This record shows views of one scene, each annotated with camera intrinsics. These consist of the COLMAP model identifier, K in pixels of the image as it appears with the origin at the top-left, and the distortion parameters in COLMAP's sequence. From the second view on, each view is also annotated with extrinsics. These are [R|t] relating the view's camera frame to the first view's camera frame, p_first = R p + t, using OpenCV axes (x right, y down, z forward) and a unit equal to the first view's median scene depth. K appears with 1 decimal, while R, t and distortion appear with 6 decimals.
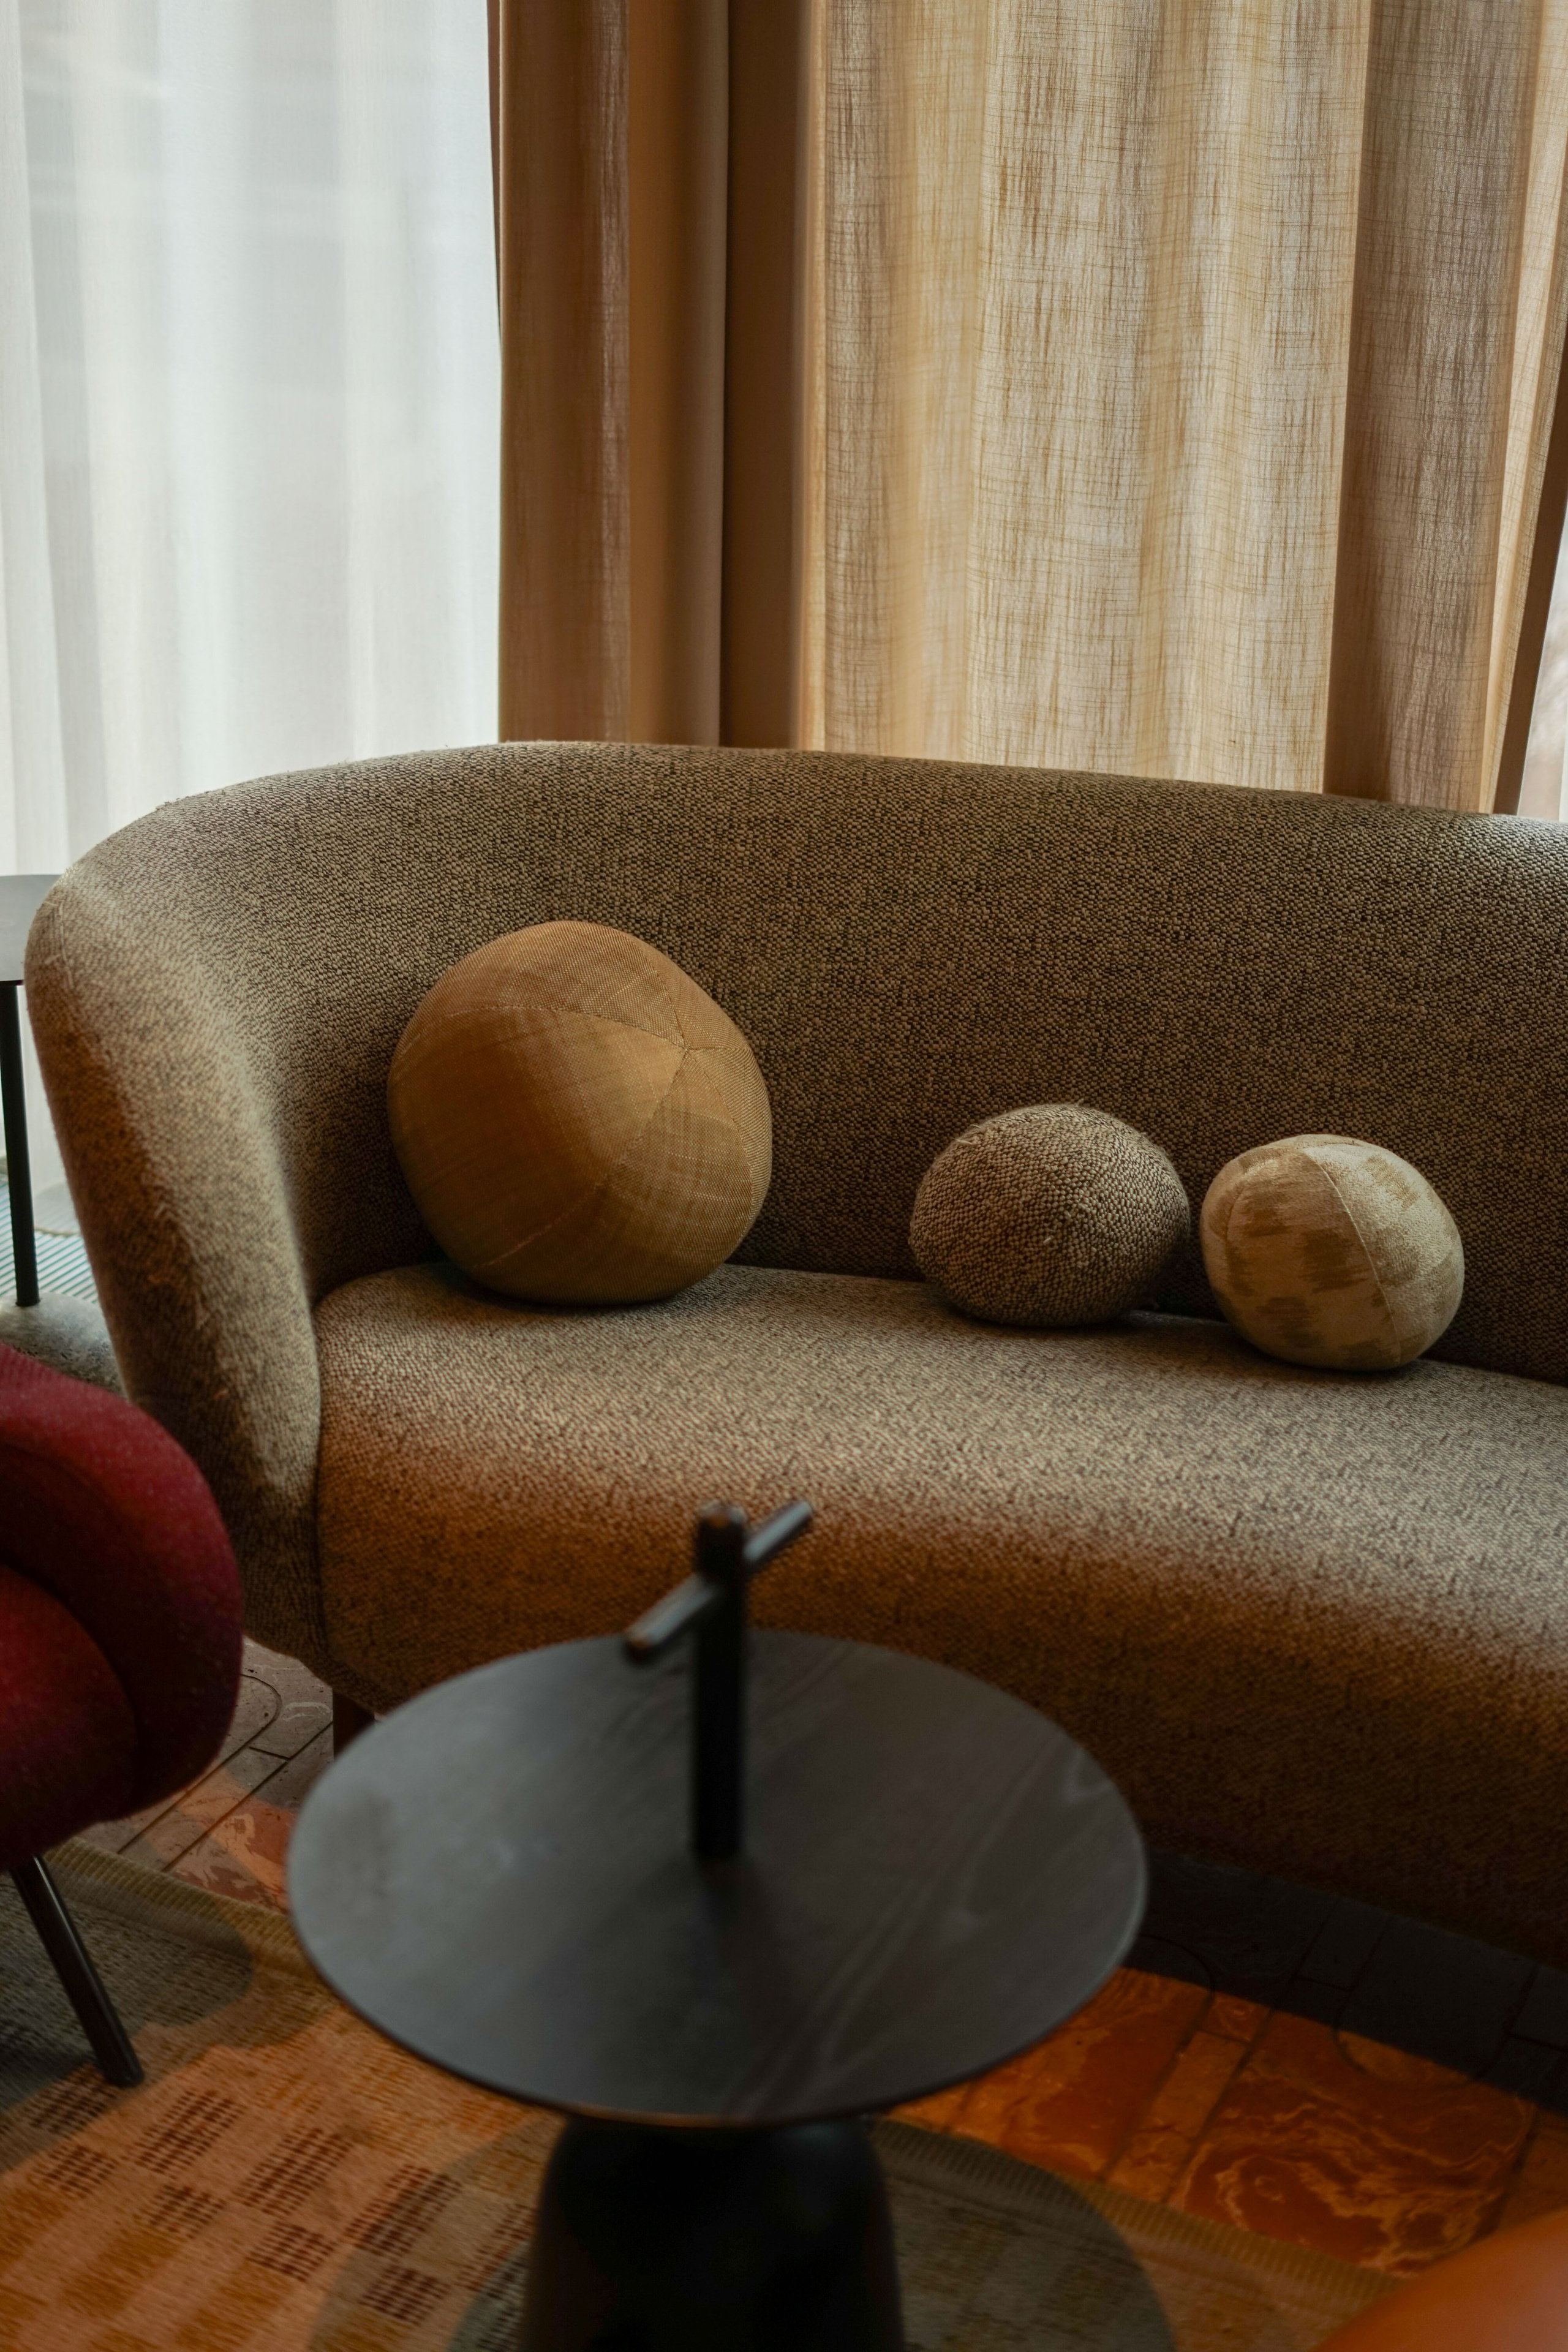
lens RADIAL K [[3416.6, 0, 782.2], [0, 3416.6, 1154.3], [0, 0, 1]] dist [-0.031135, 0.025134]
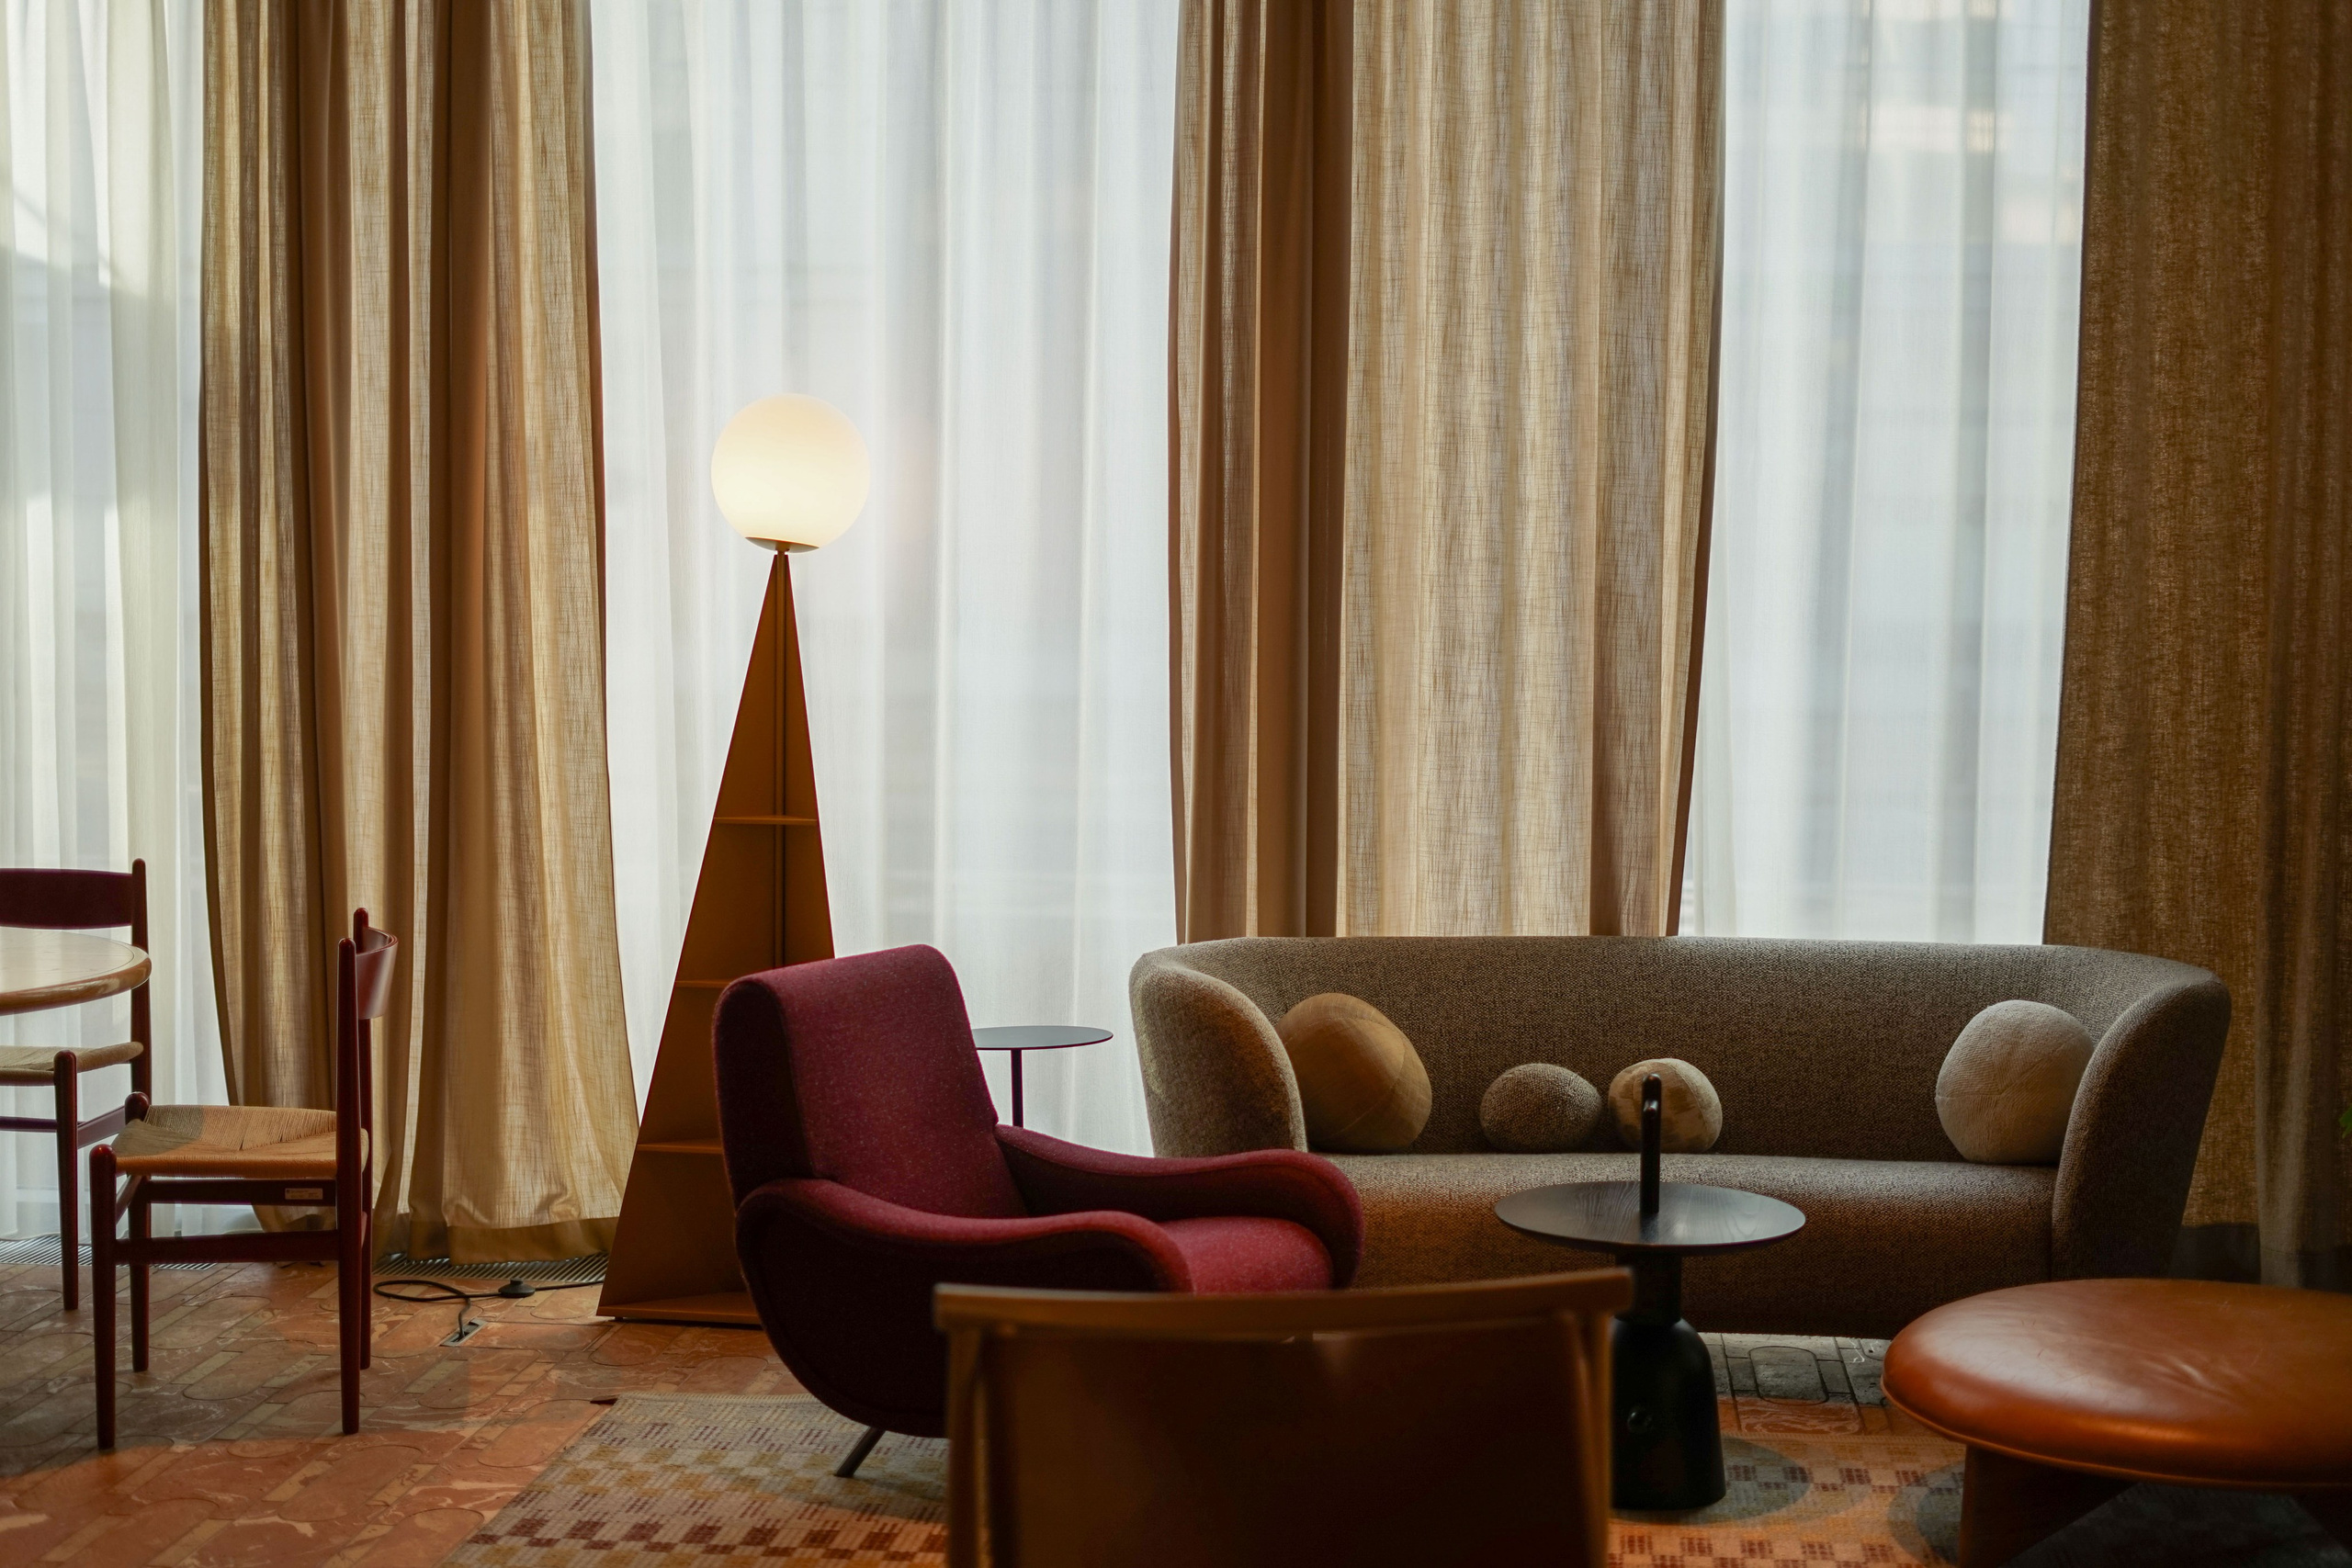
lens RADIAL K [[3416.3, 0, 1176.0], [0, 3416.3, 784.0], [0, 0, 1]] dist [-0.031135, 0.025134]
pose [[0.943442, -0.036504, 0.329521, -0.851620], [0.133528, 0.951580, -0.276886, 0.390486], [-0.303458, 0.305226, 0.902635, -0.989430]]
